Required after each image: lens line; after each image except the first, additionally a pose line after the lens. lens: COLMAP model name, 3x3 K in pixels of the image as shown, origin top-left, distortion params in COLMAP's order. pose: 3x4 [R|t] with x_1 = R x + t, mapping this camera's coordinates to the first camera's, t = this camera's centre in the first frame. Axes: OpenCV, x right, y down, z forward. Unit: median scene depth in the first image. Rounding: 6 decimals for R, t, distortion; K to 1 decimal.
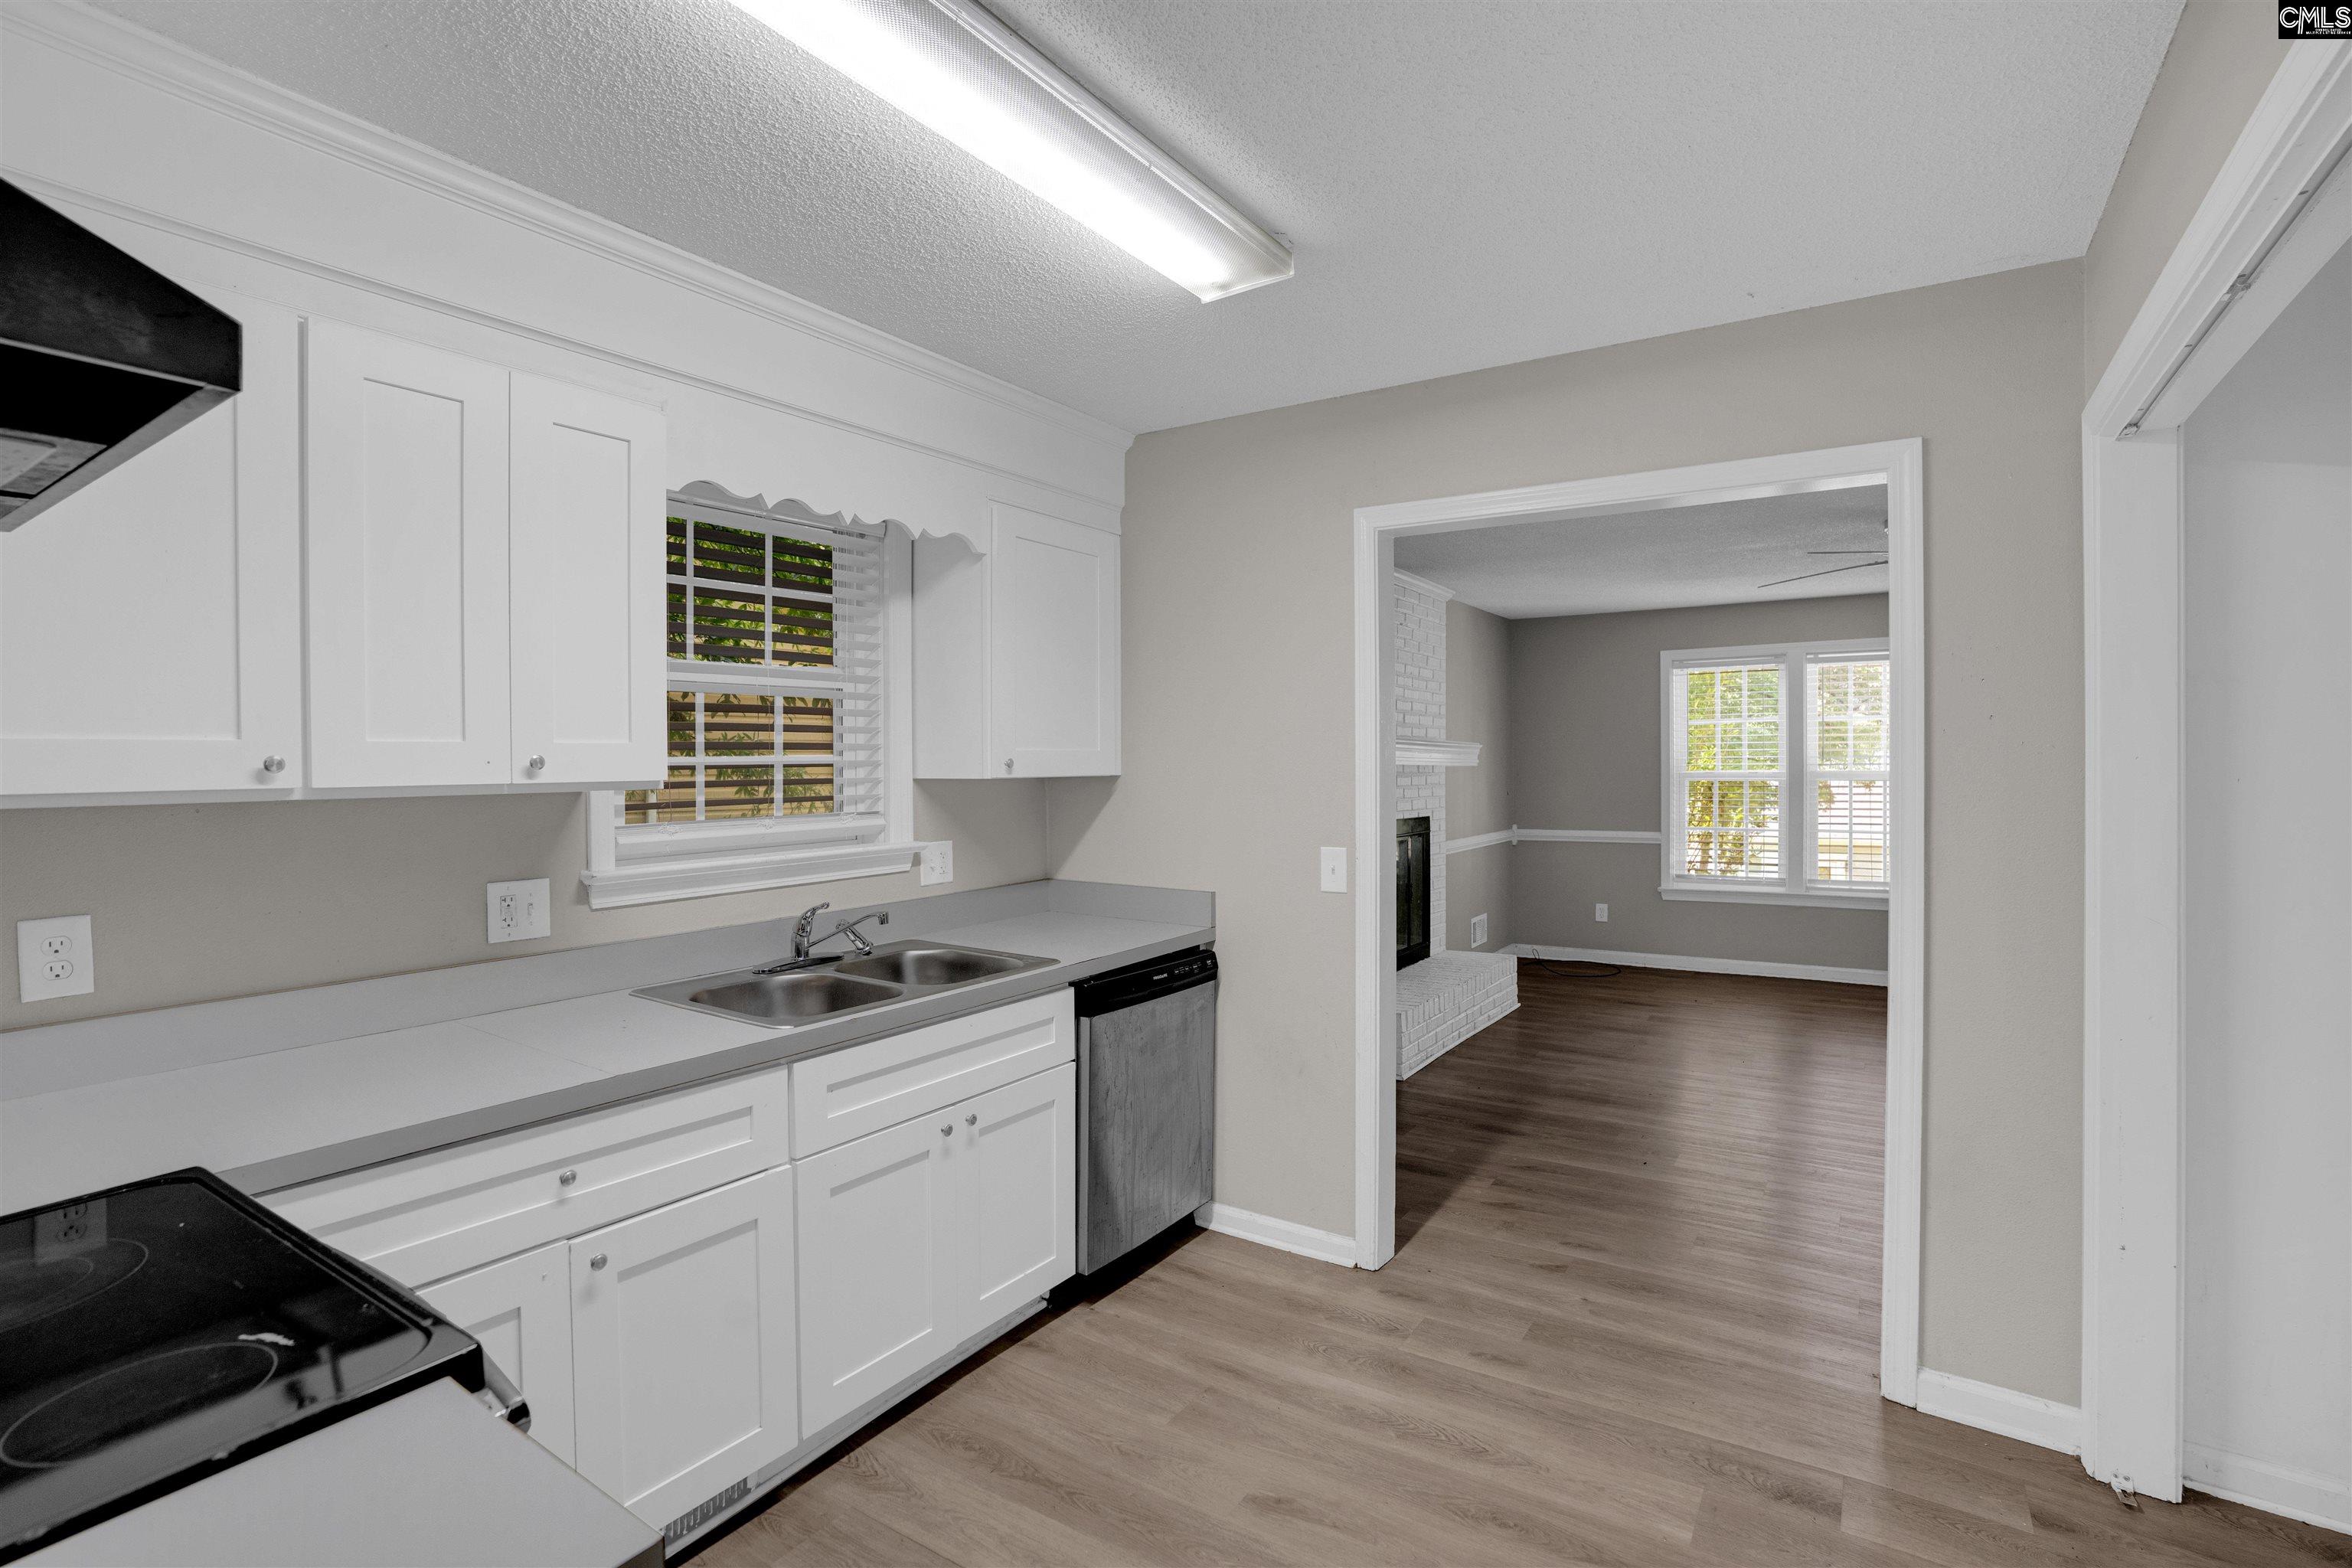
lens RADIAL K [[1106.2, 0, 1177.2], [0, 1106.2, 789.0], [0, 0, 1]] dist [-0.071877, 0.029744]
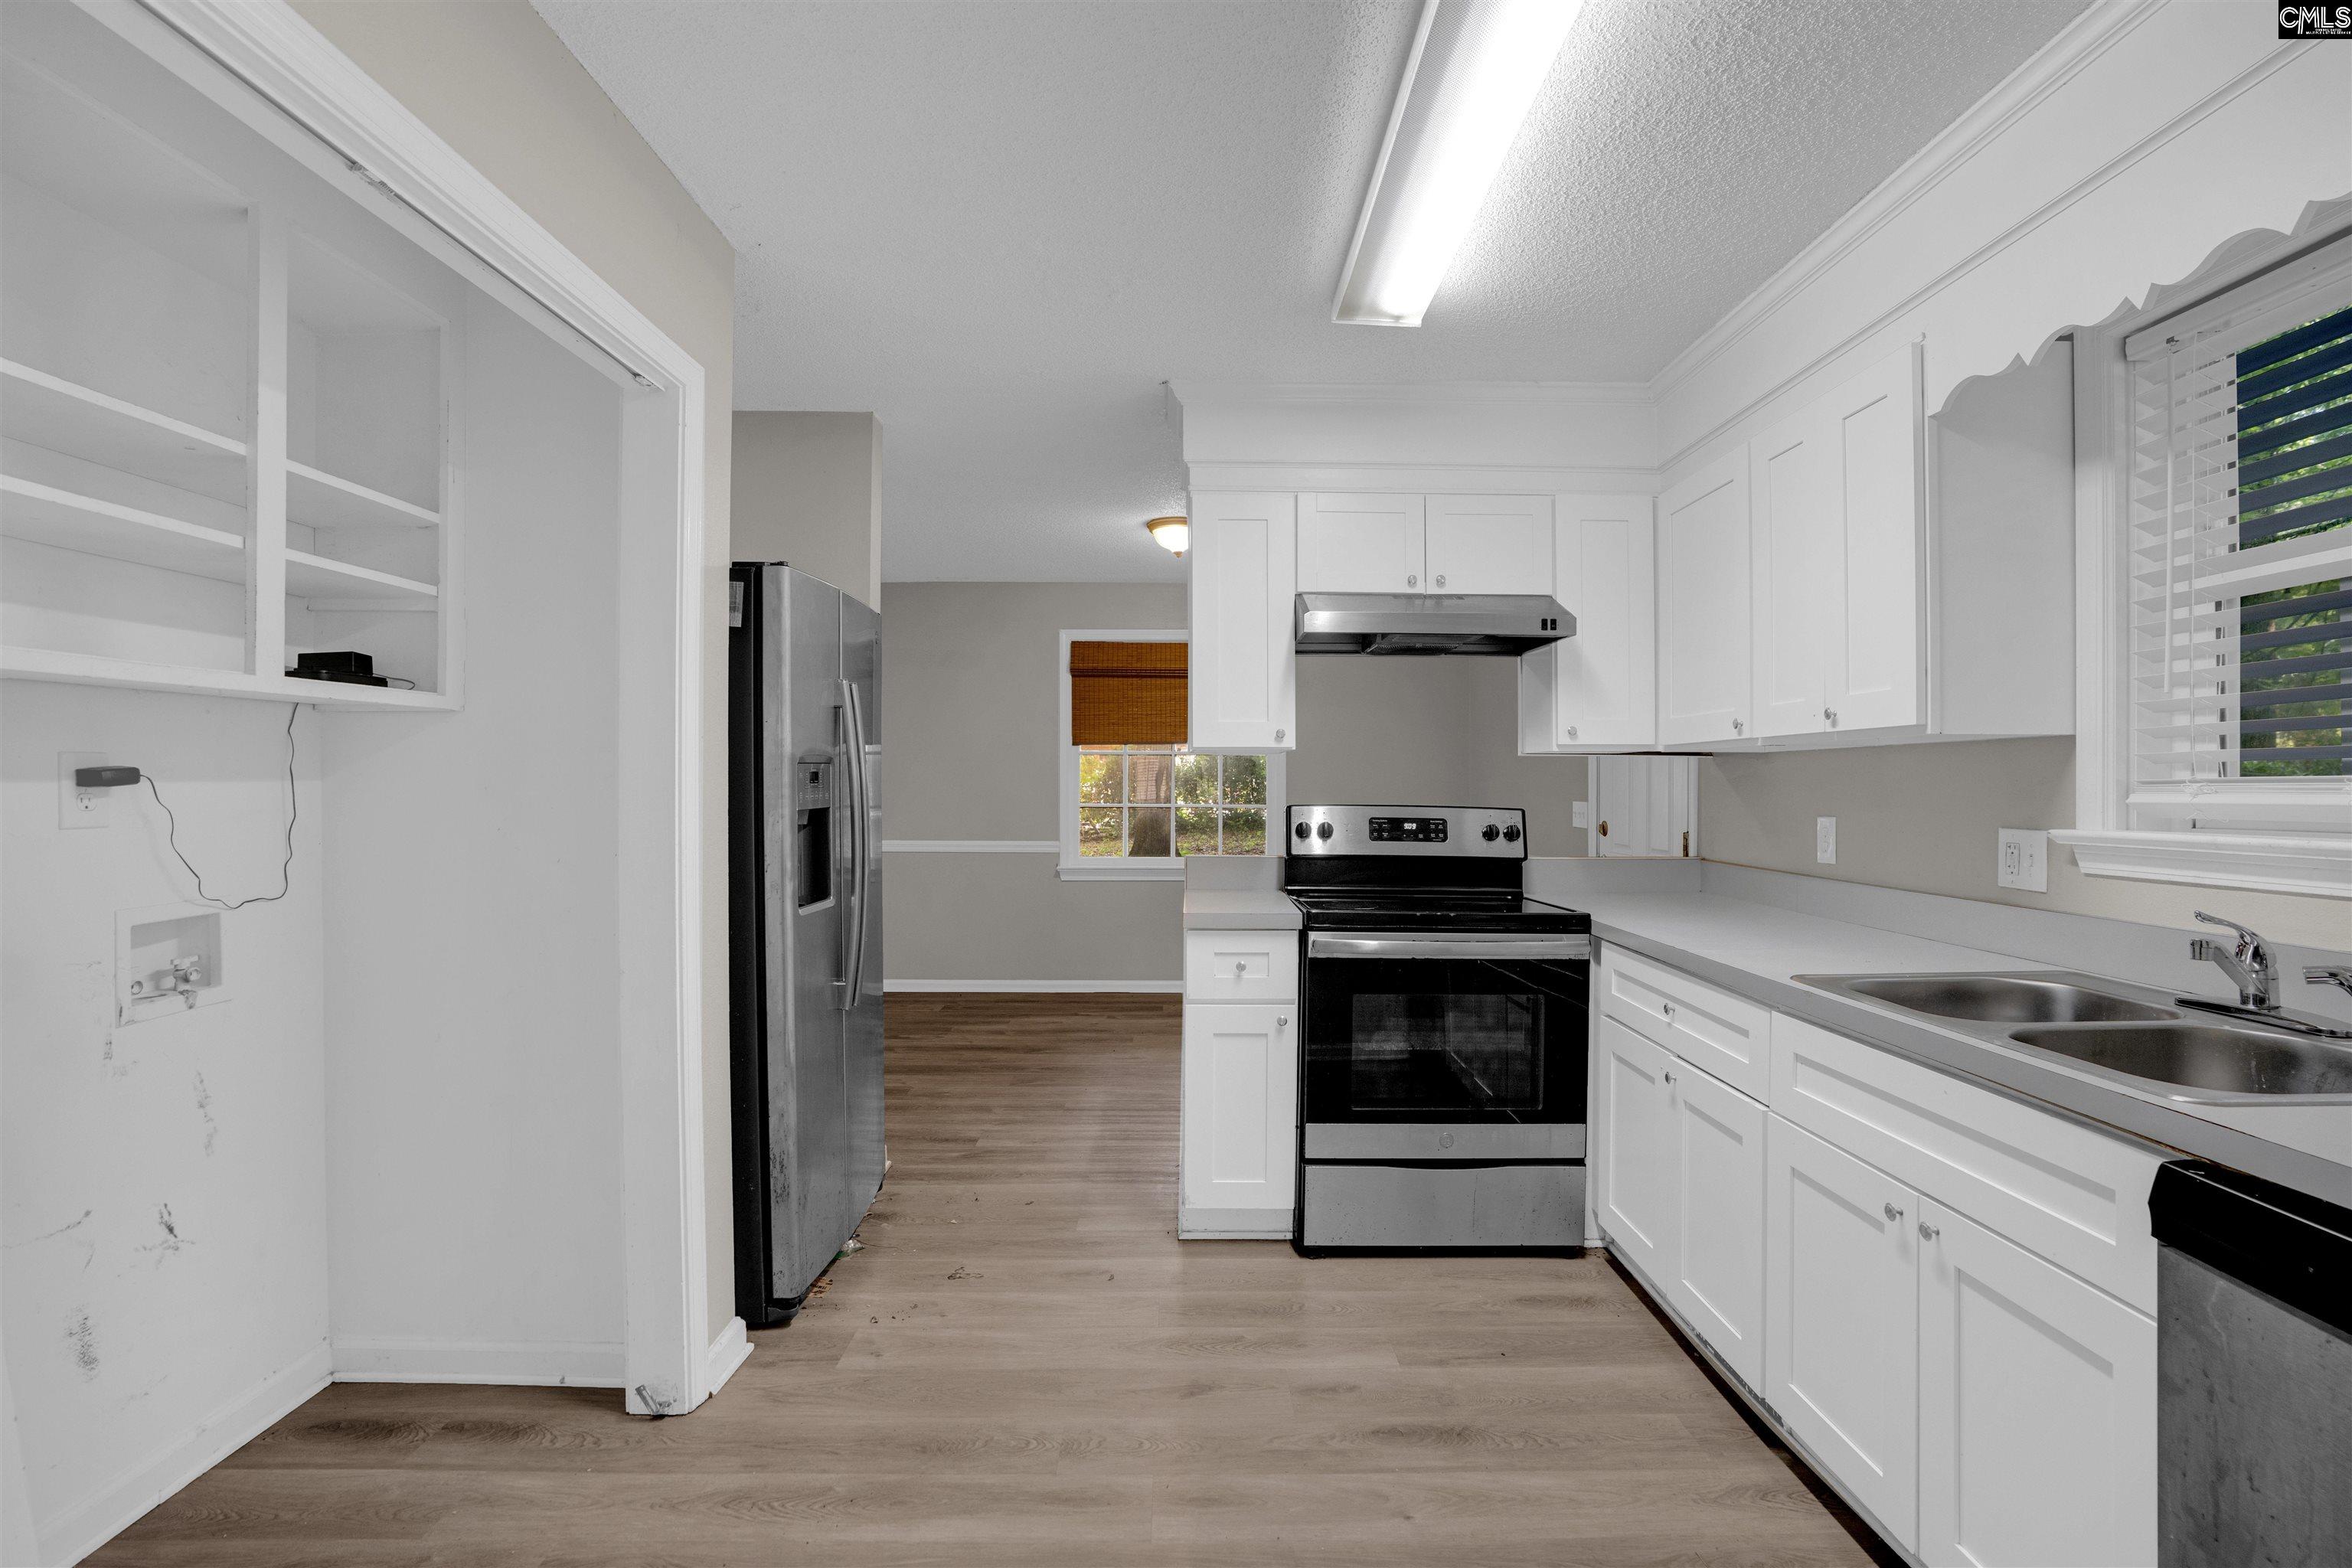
lens RADIAL K [[1100.1, 0, 1187.1], [0, 1100.1, 783.6], [0, 0, 1]] dist [-0.073607, 0.030891]
pose [[-0.828739, 0.010077, -0.559544, 0.414888], [-0.004218, 0.999697, 0.024250, 0.015503], [0.559619, 0.022458, -0.828445, 0.989540]]
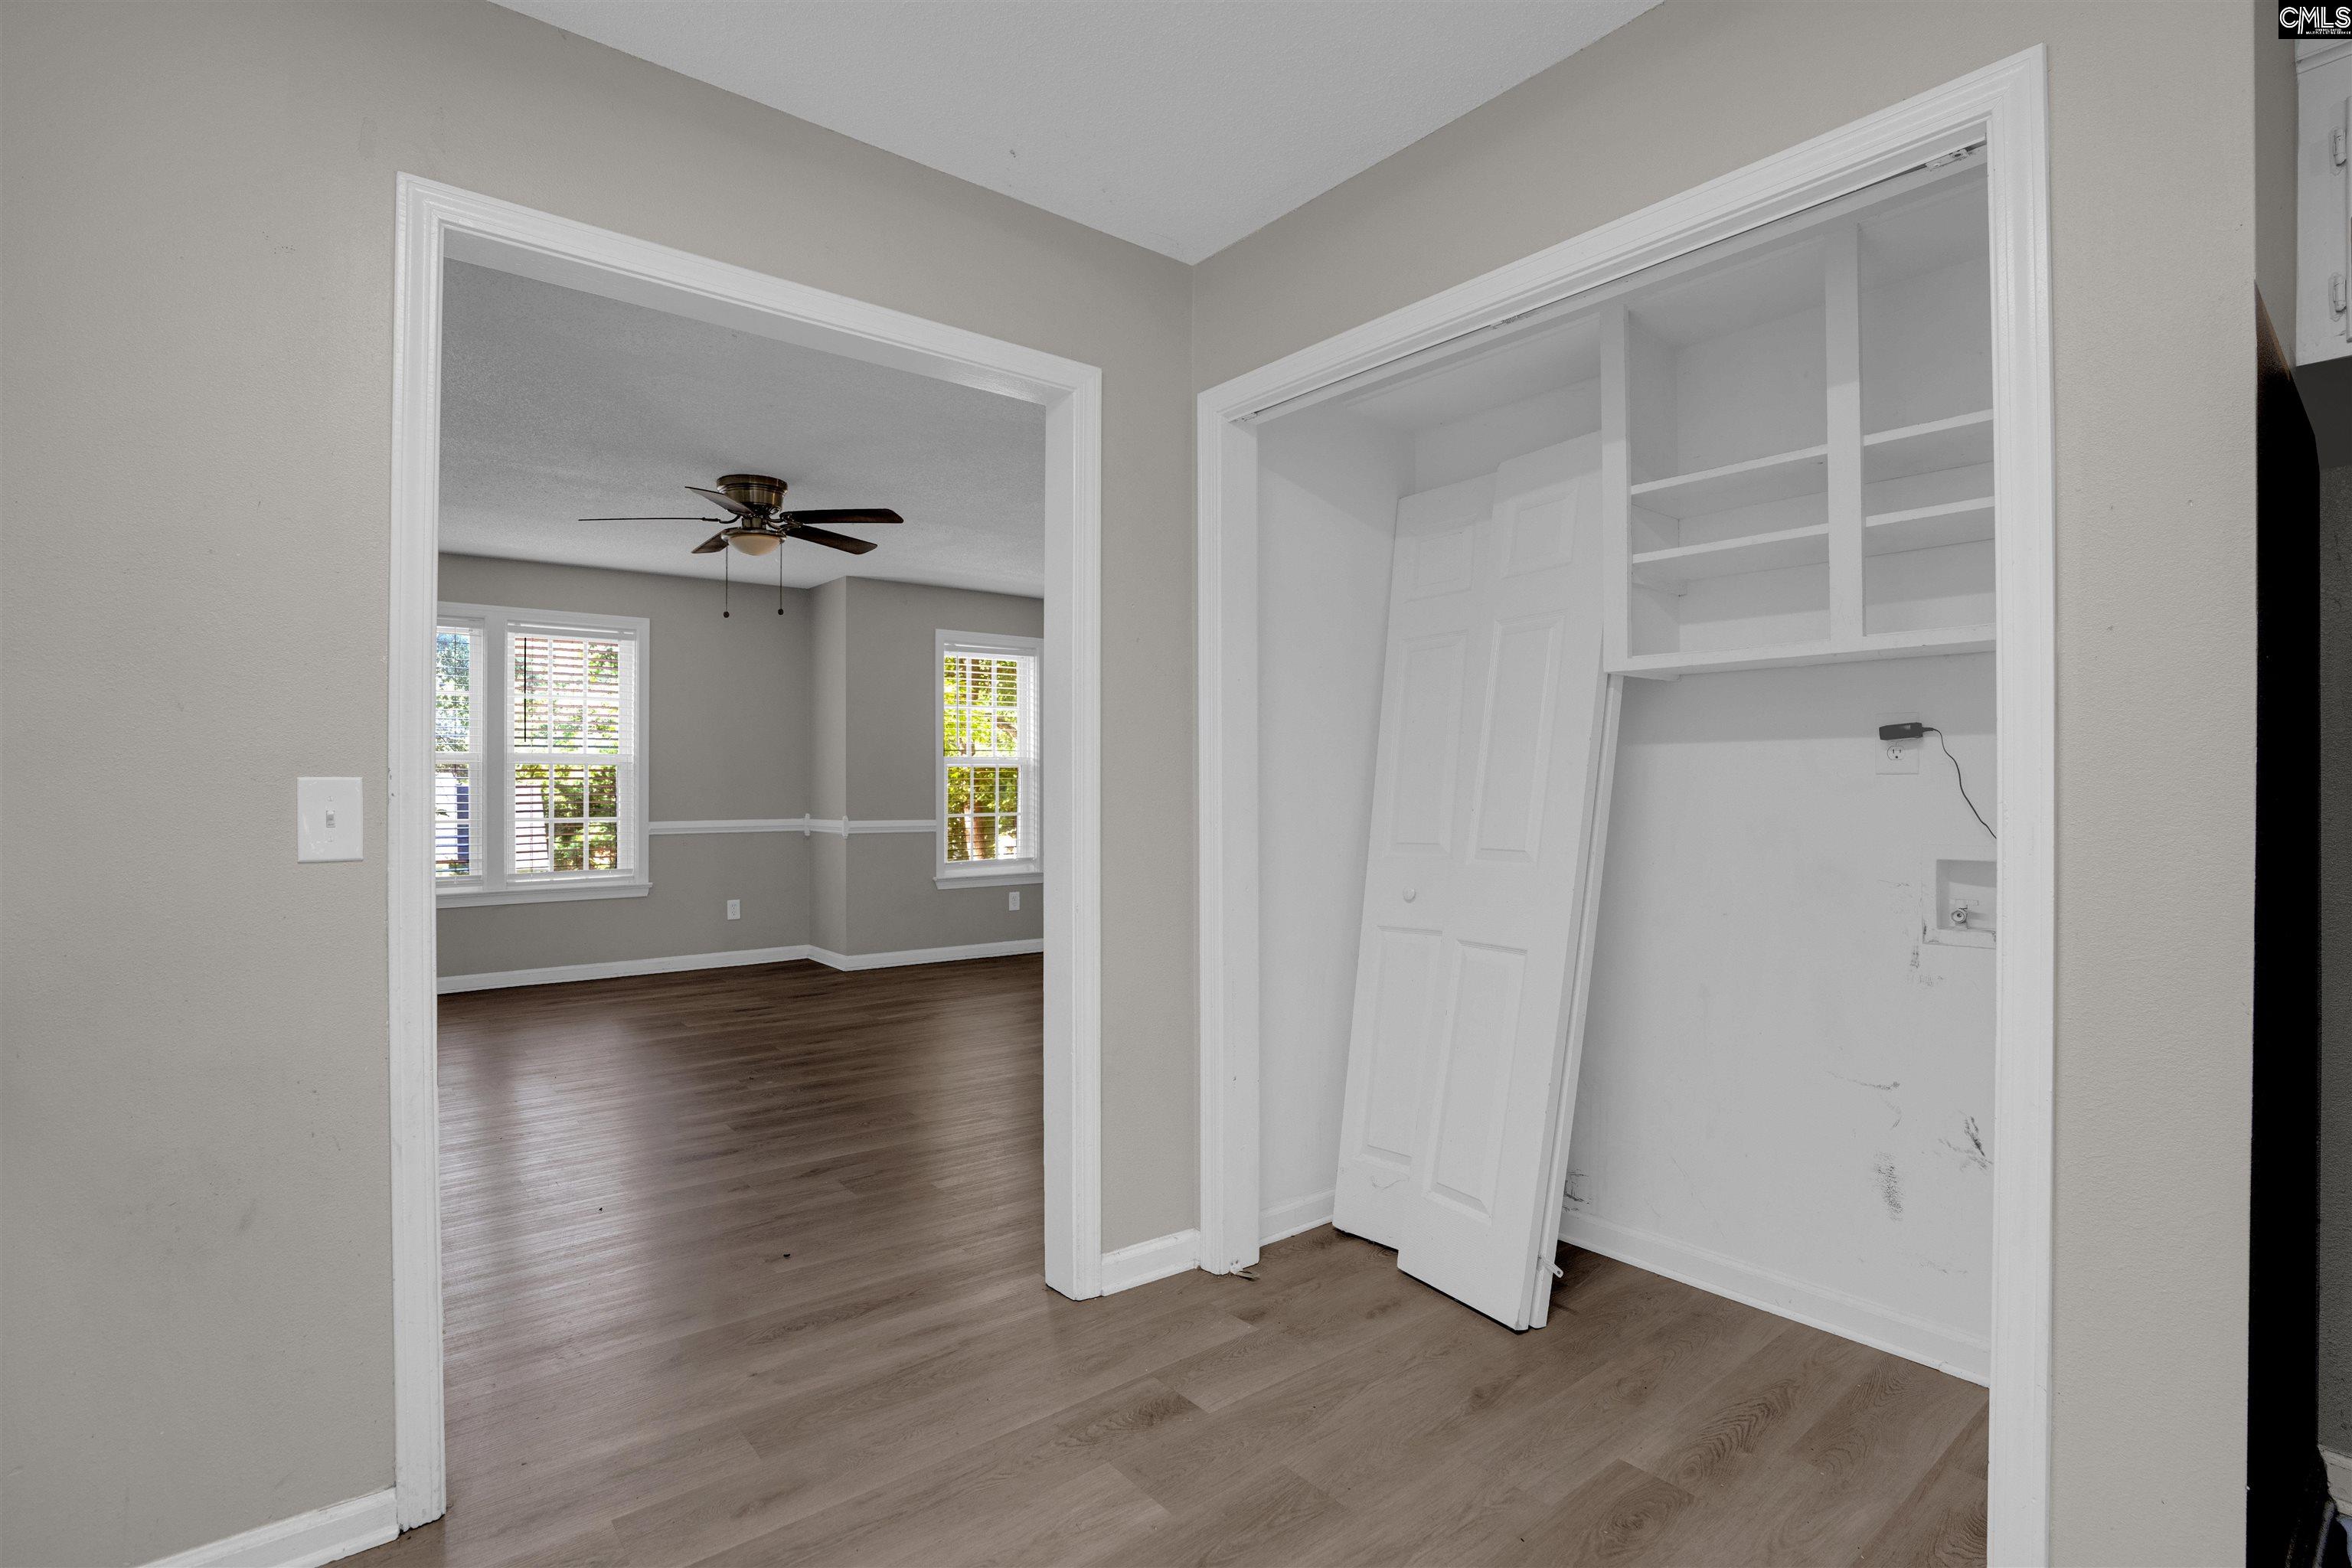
lens RADIAL K [[1100.1, 0, 1187.1], [0, 1100.1, 783.6], [0, 0, 1]] dist [-0.073607, 0.030891]
pose [[0.287903, 0.008347, 0.957623, -0.233716], [0.015596, 0.999789, -0.013404, 0.064348], [-0.957533, 0.018794, 0.287711, 0.436246]]
